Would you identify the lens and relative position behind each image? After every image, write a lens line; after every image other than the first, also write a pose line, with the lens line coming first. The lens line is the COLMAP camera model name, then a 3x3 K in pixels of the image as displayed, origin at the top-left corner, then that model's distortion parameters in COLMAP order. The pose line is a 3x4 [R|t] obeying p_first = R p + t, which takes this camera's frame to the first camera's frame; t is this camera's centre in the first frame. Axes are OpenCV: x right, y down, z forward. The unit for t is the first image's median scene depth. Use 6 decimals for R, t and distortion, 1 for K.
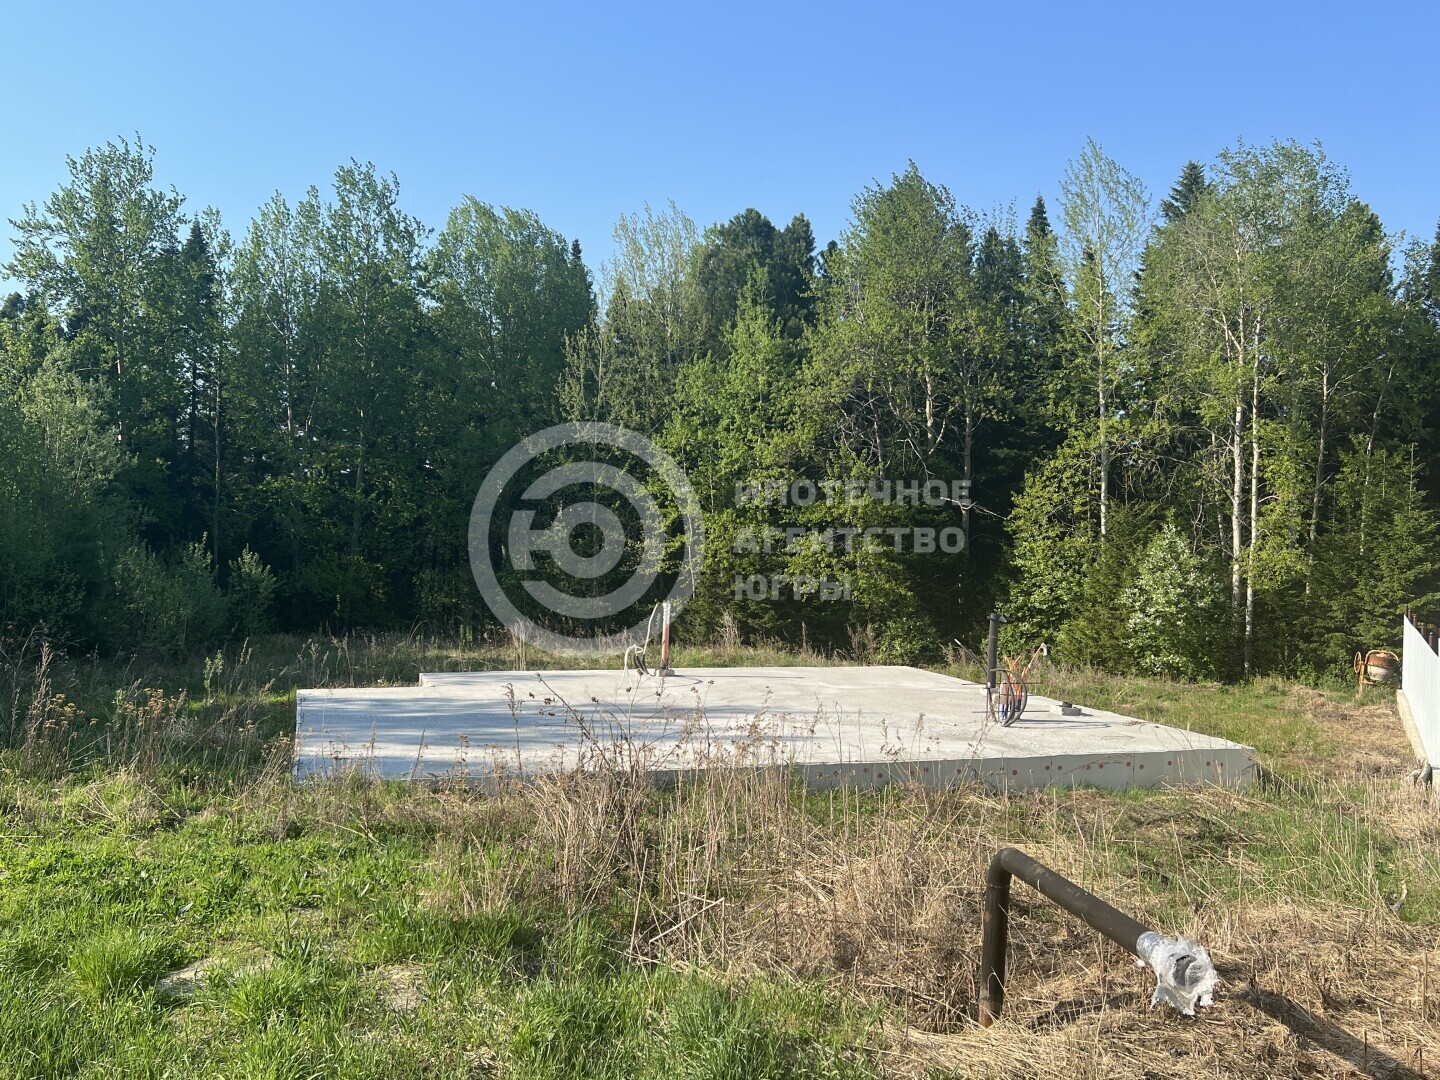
lens RADIAL K [[1291.6, 0, 696.9], [0, 1291.6, 538.9], [0, 0, 1]] dist [0.032135, -0.015618]
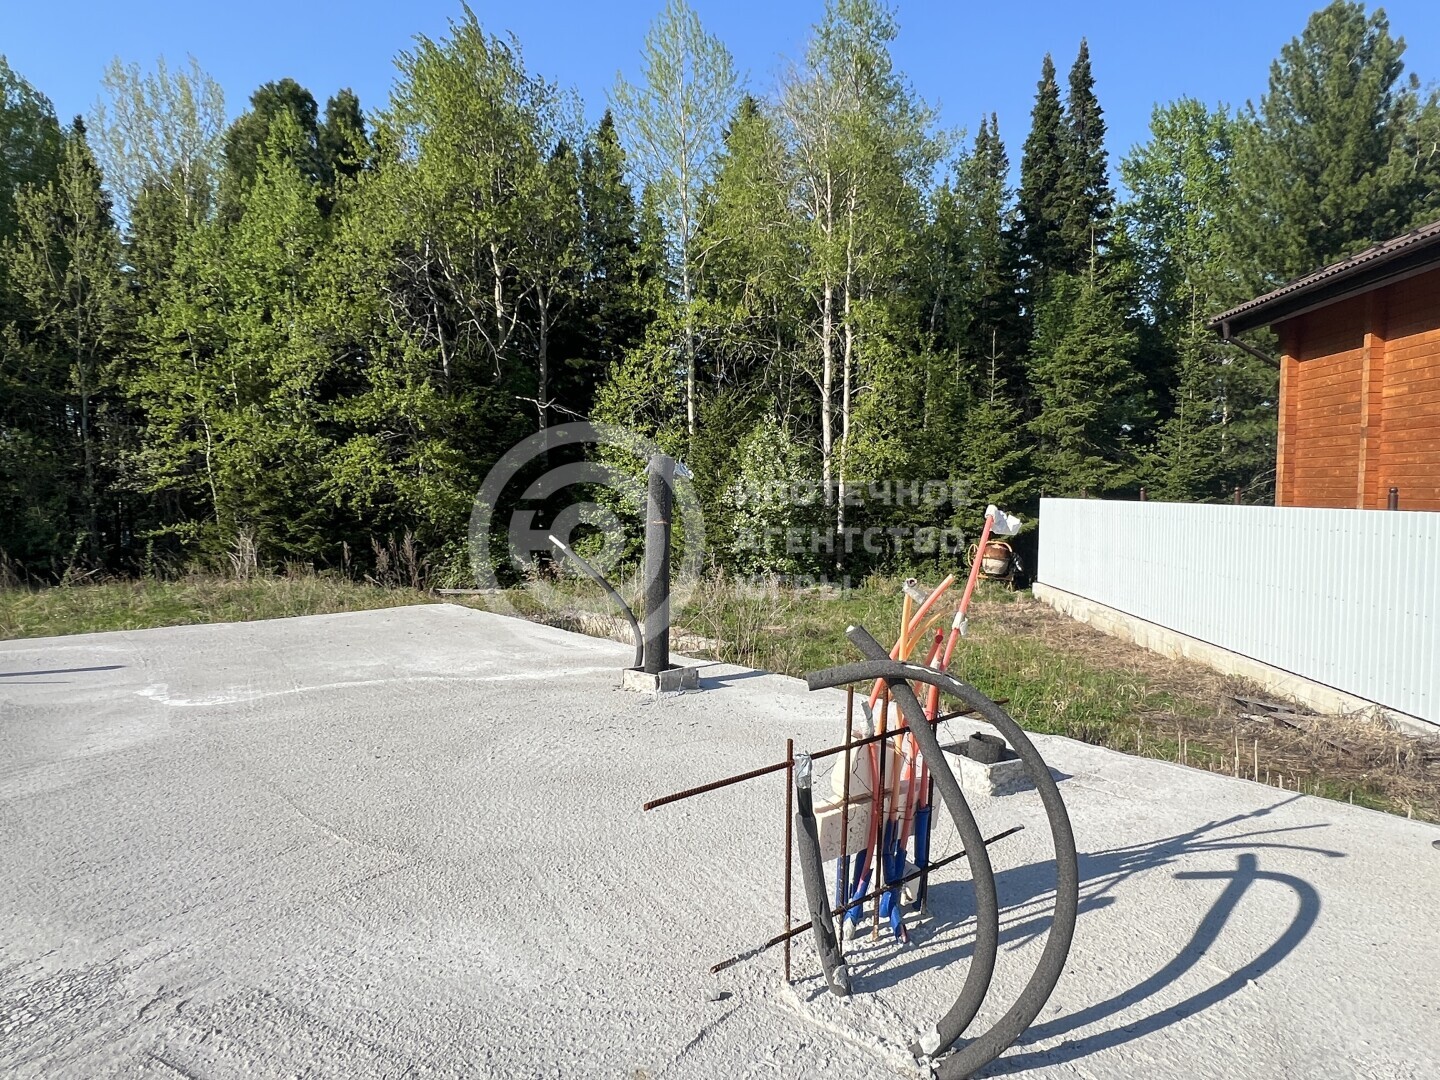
lens RADIAL K [[883.5, 0, 724.9], [0, 883.5, 547.1], [0, 0, 1]] dist [-0.004827, -0.000022]
pose [[0.915901, -0.044617, 0.398916, 0.081201], [0.019798, 0.997615, 0.066123, 0.037344], [-0.400915, -0.052665, 0.914600, 0.417341]]
